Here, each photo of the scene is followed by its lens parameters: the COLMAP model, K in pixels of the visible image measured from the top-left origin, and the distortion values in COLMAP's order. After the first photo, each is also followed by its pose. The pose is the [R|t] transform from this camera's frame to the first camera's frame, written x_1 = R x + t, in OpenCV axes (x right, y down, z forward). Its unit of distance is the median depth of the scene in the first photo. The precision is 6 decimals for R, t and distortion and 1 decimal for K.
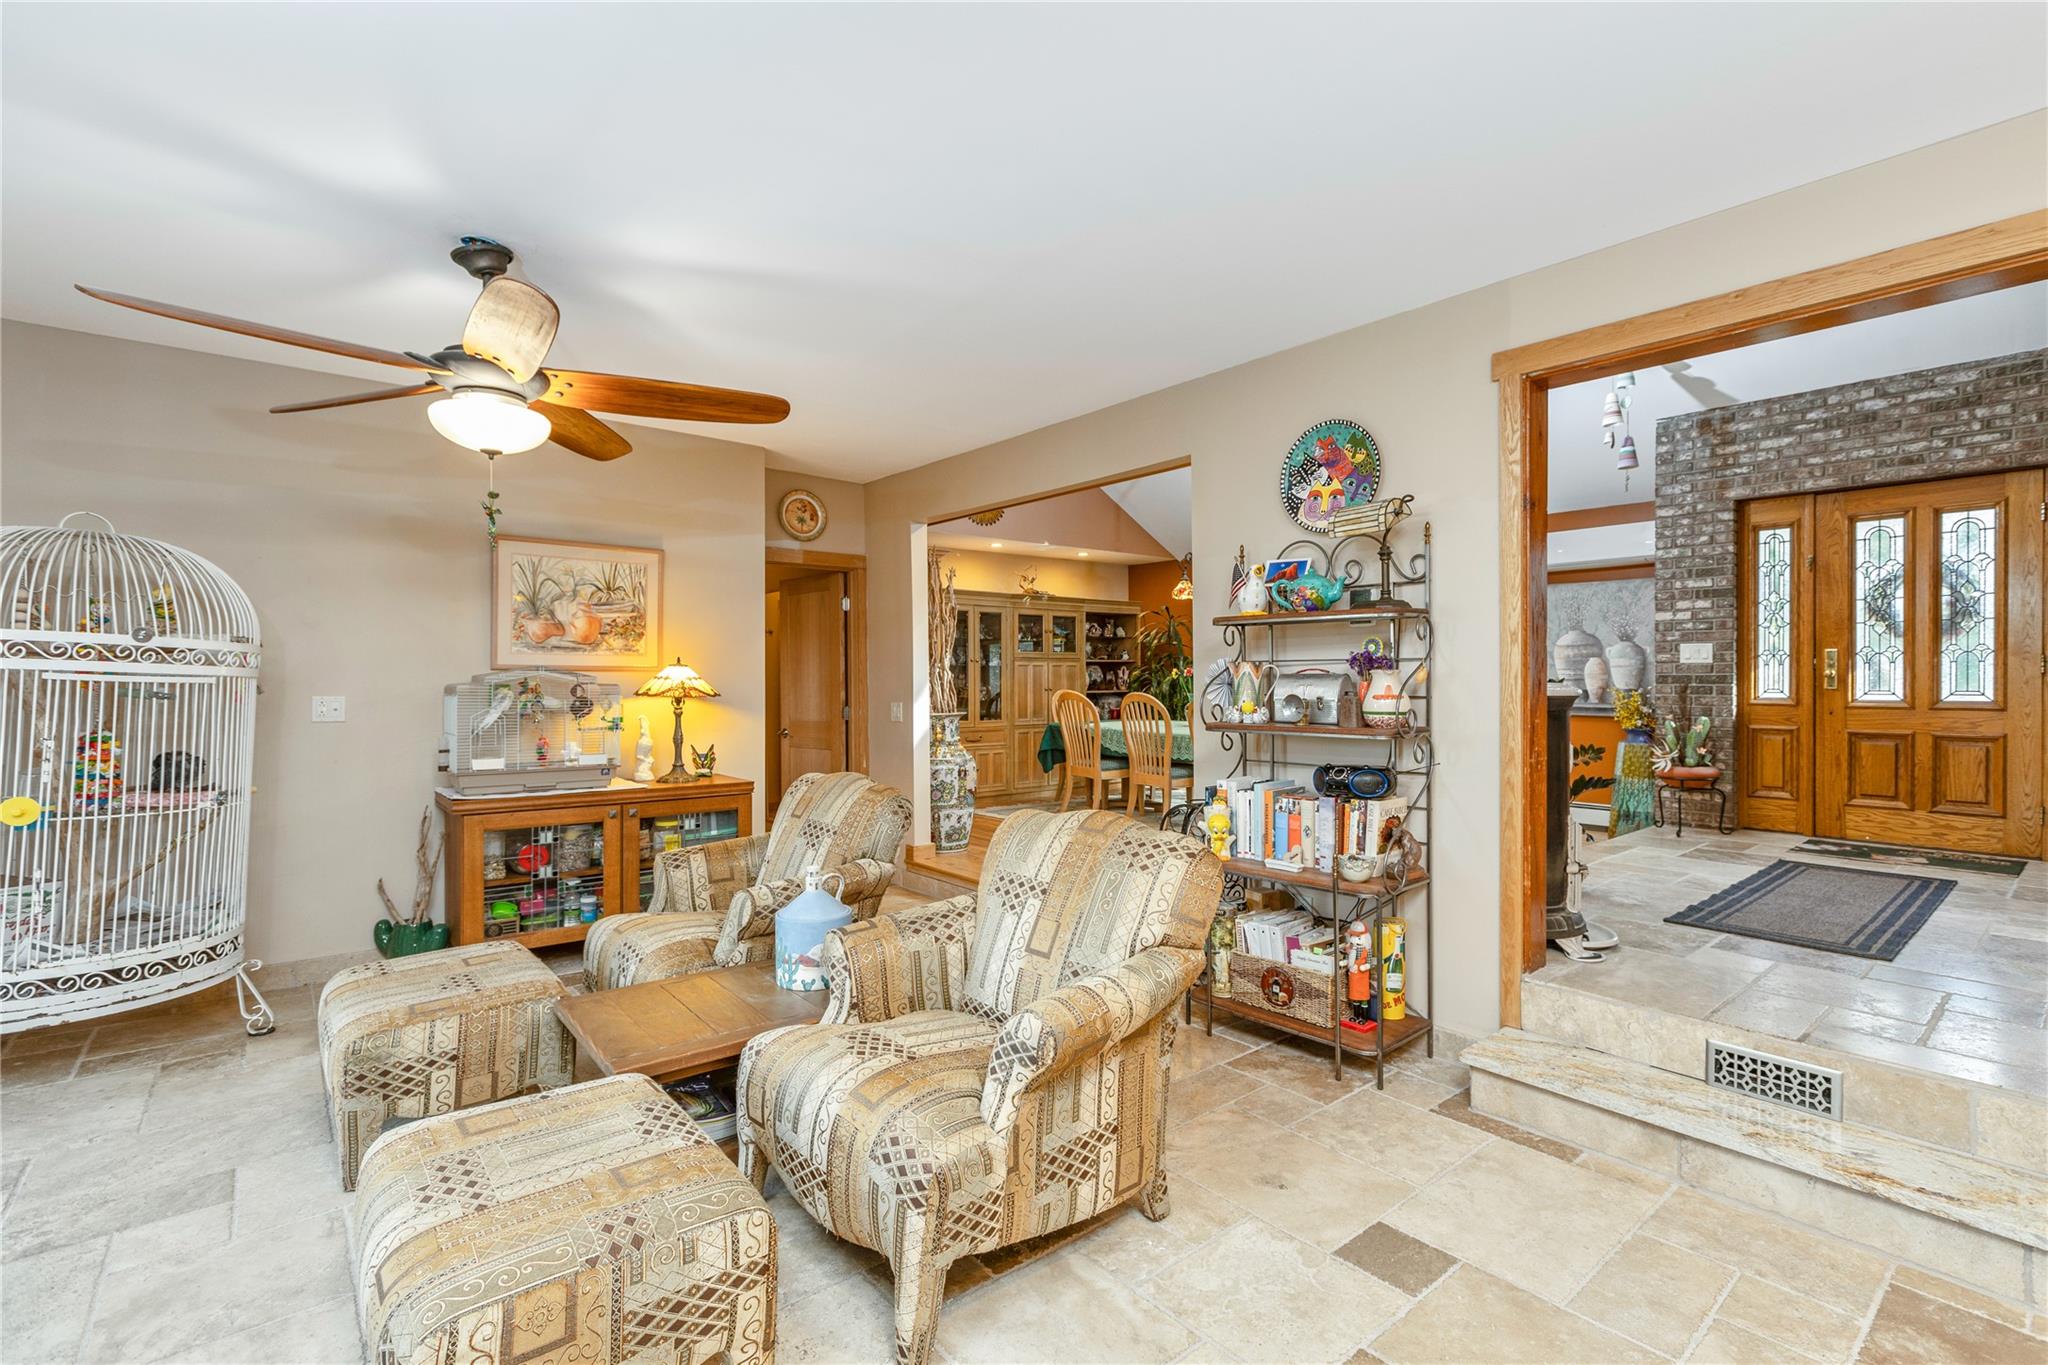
lens RADIAL K [[953.1, 0, 1003.2], [0, 953.1, 682.7], [0, 0, 1]] dist [-0.003962, -0.002216]
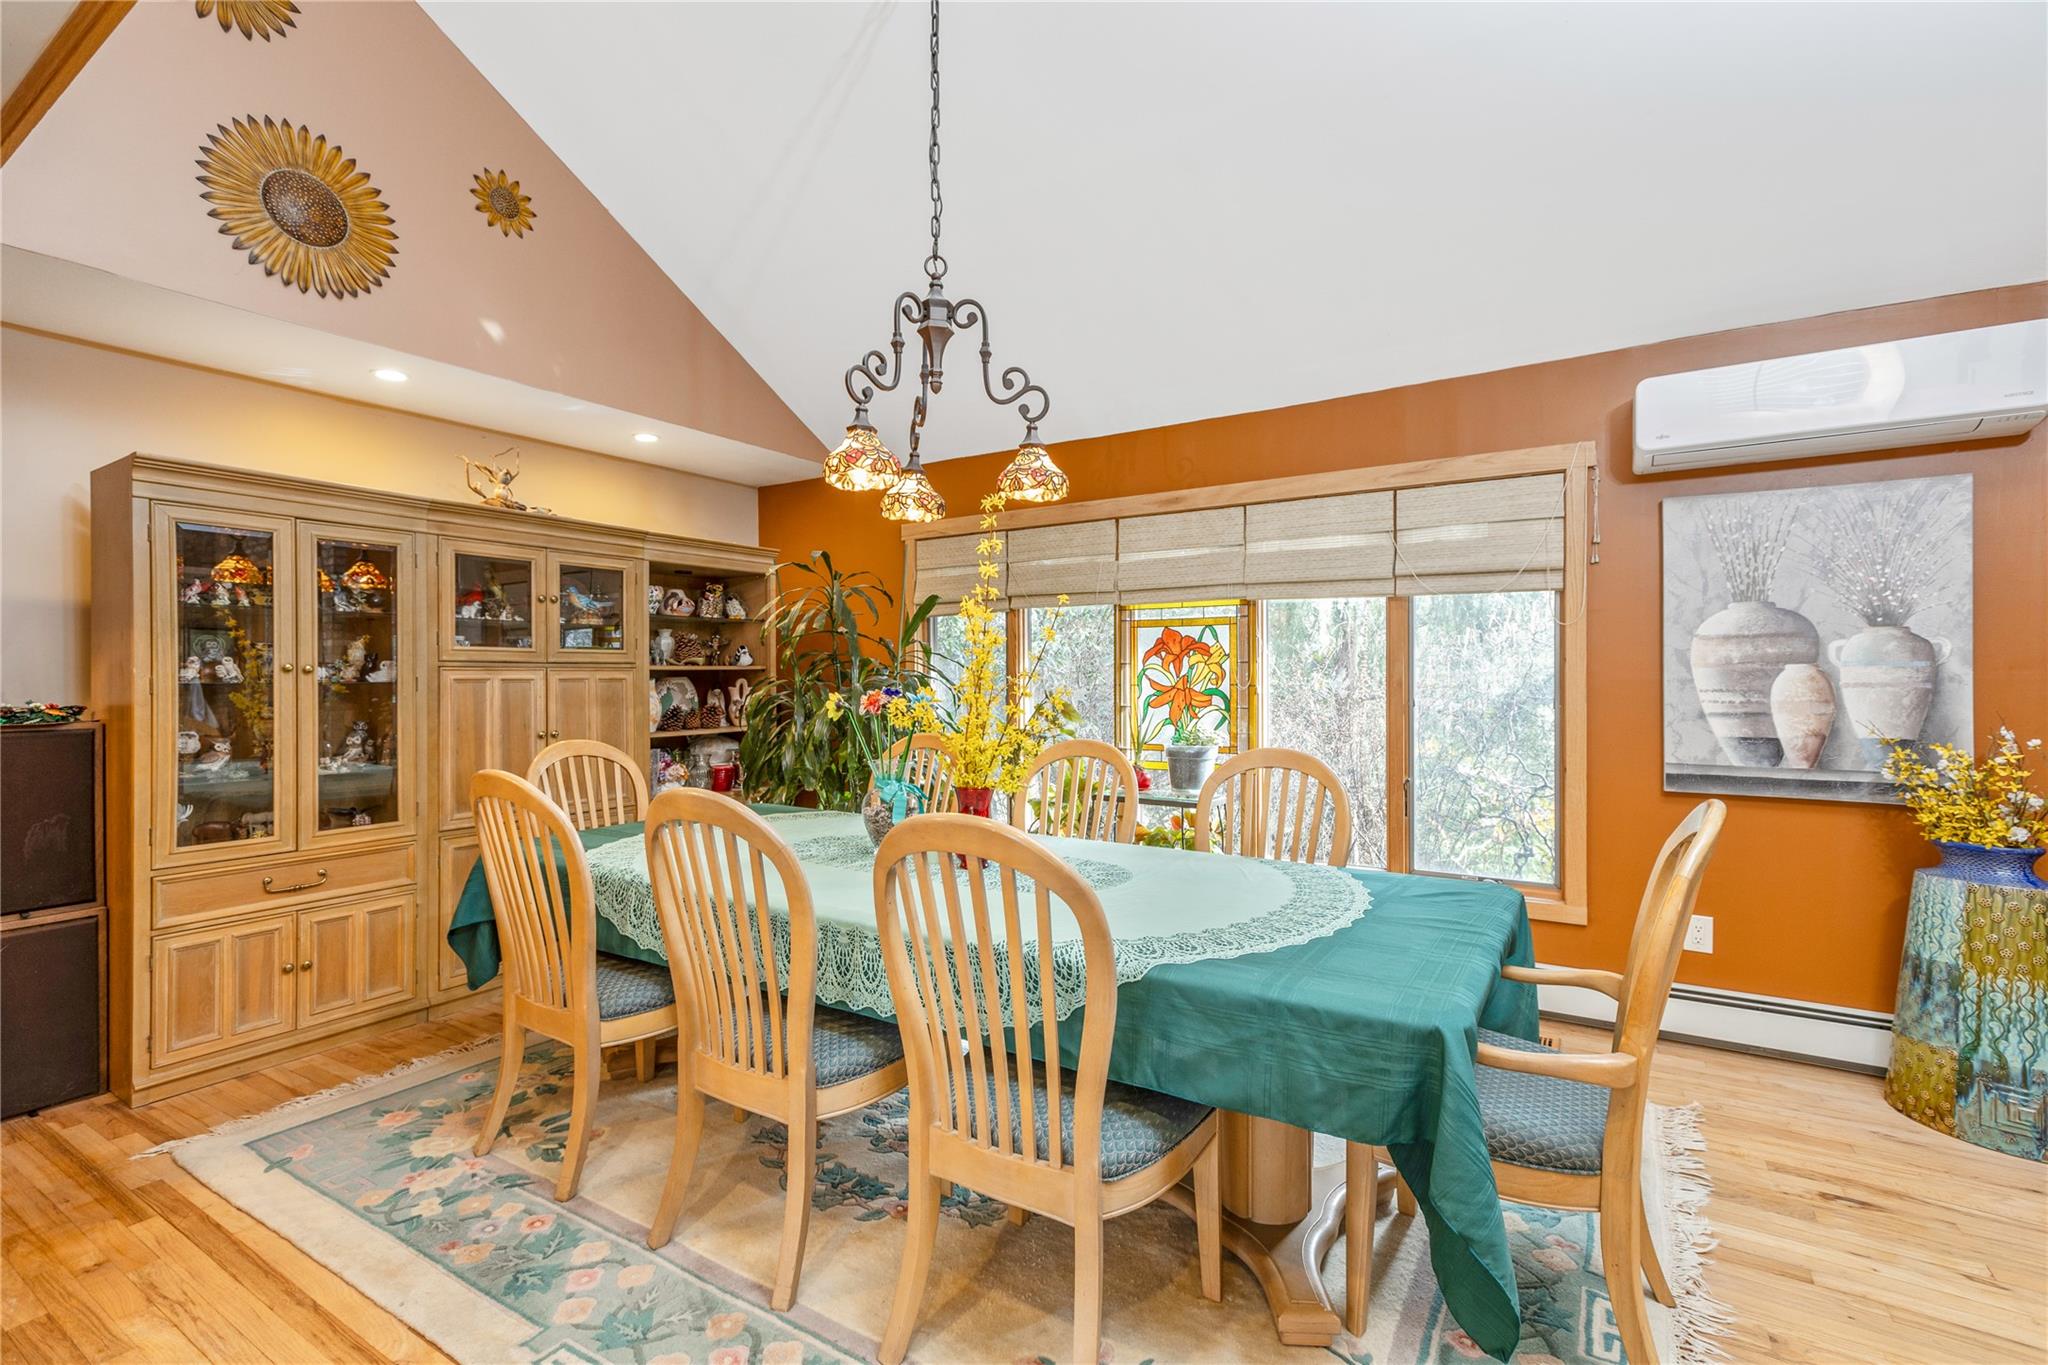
lens RADIAL K [[953.1, 0, 952.8], [0, 953.1, 677.7], [0, 0, 1]] dist [-0.003962, -0.002216]
pose [[0.961625, -0.003869, 0.274339, 0.135708], [0.005582, 0.999969, -0.005463, -0.020175], [-0.274310, 0.006785, 0.961617, 0.700174]]
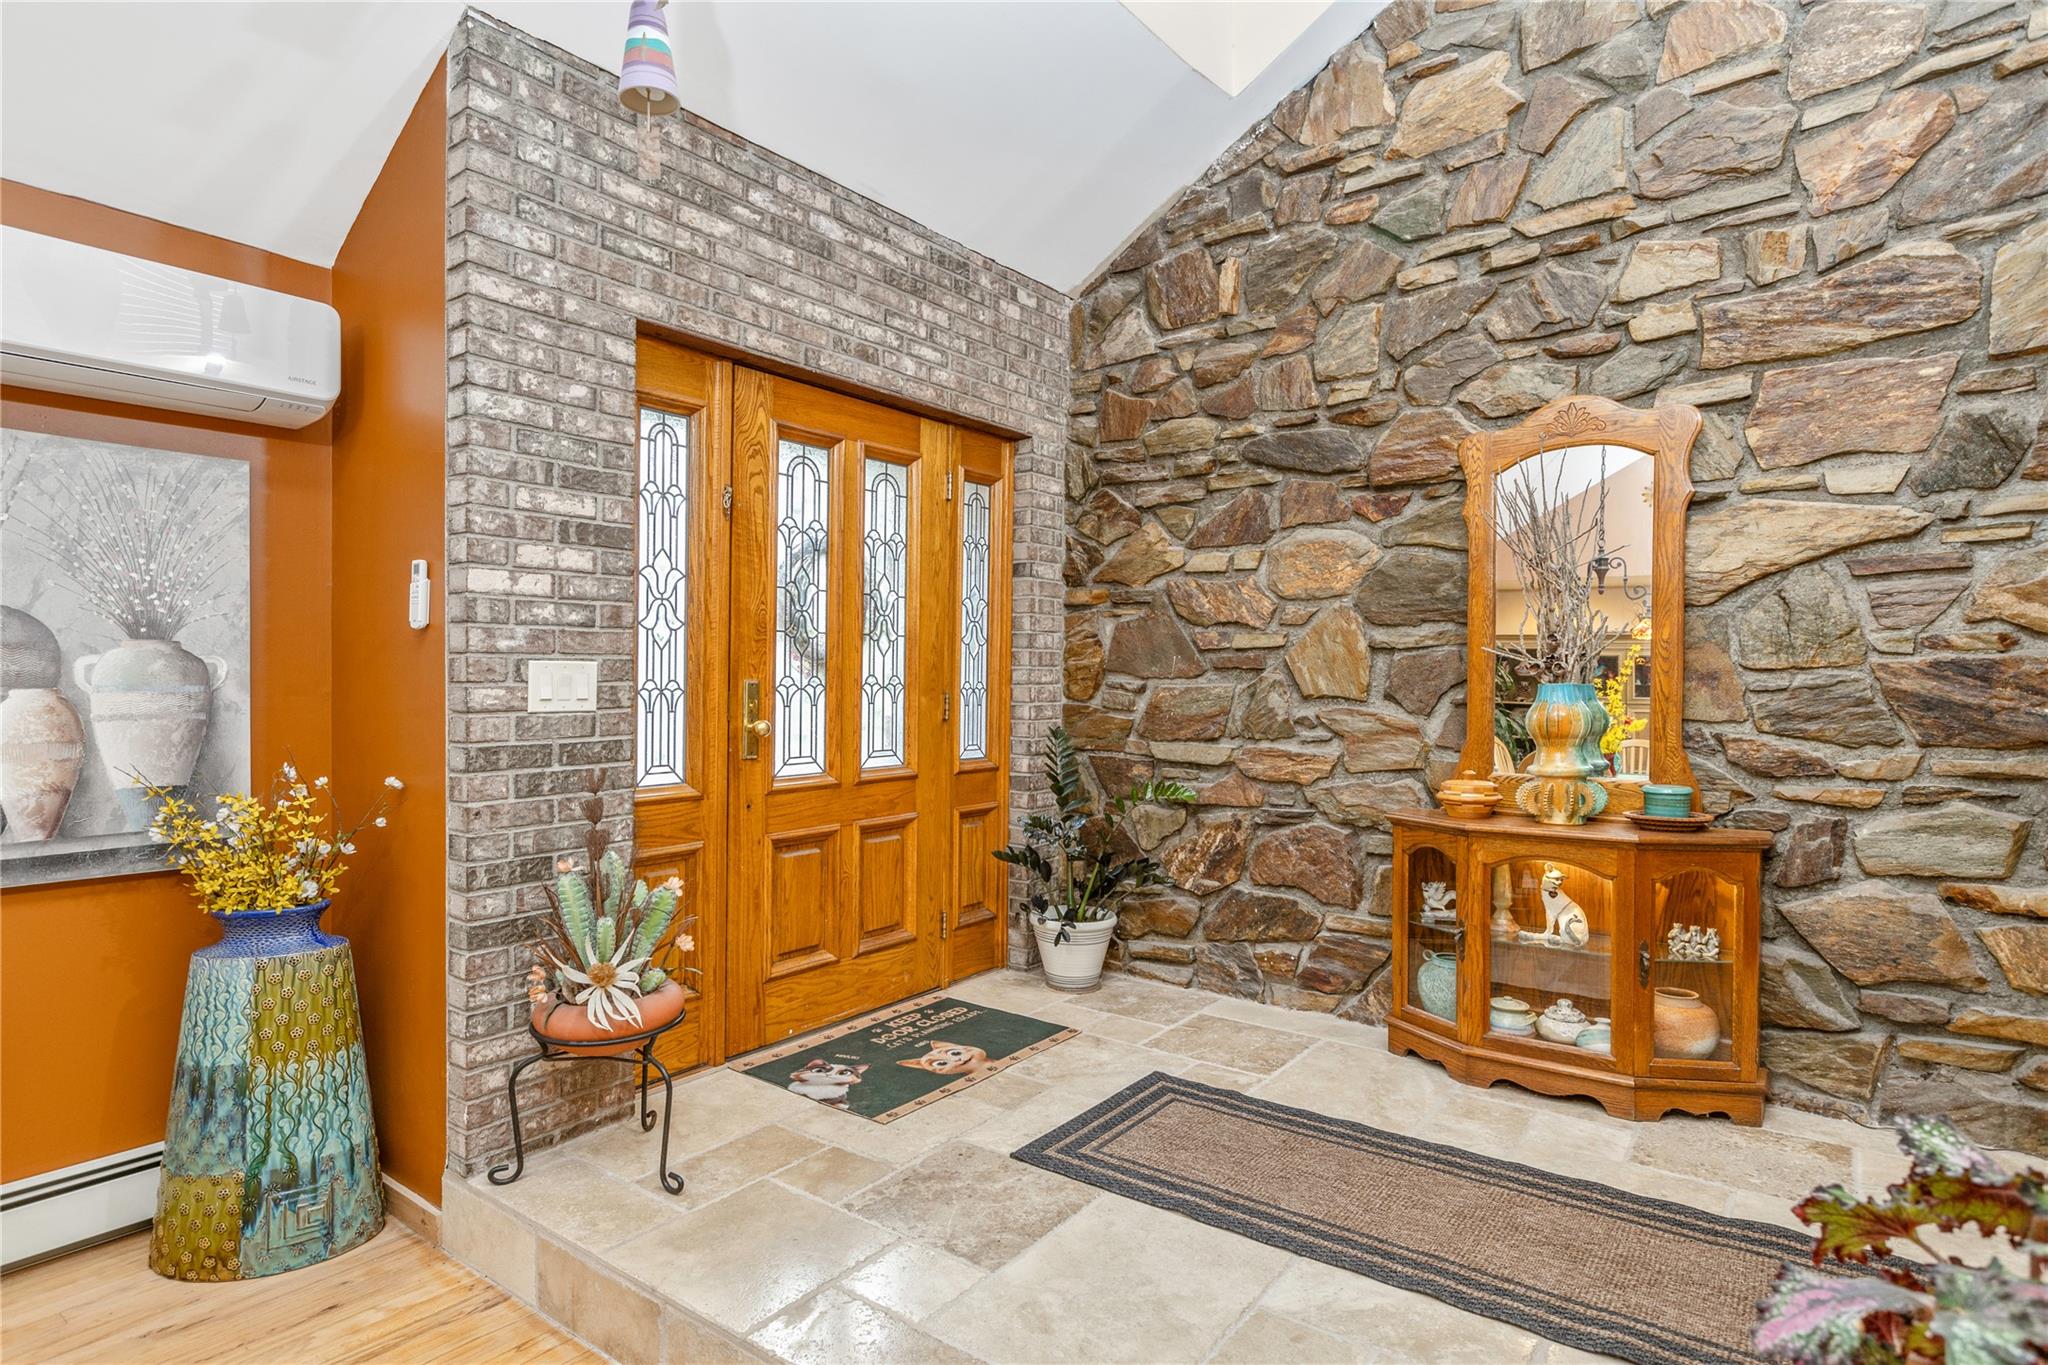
lens RADIAL K [[1060.2, 0, 1026.5], [0, 1060.2, 685.4], [0, 0, 1]] dist [0.021411, 0.001382]
pose [[-0.216153, -0.004248, 0.976350, 0.230558], [0.006176, 0.999965, 0.005718, -0.027713], [-0.976340, 0.007266, -0.216120, 0.780738]]
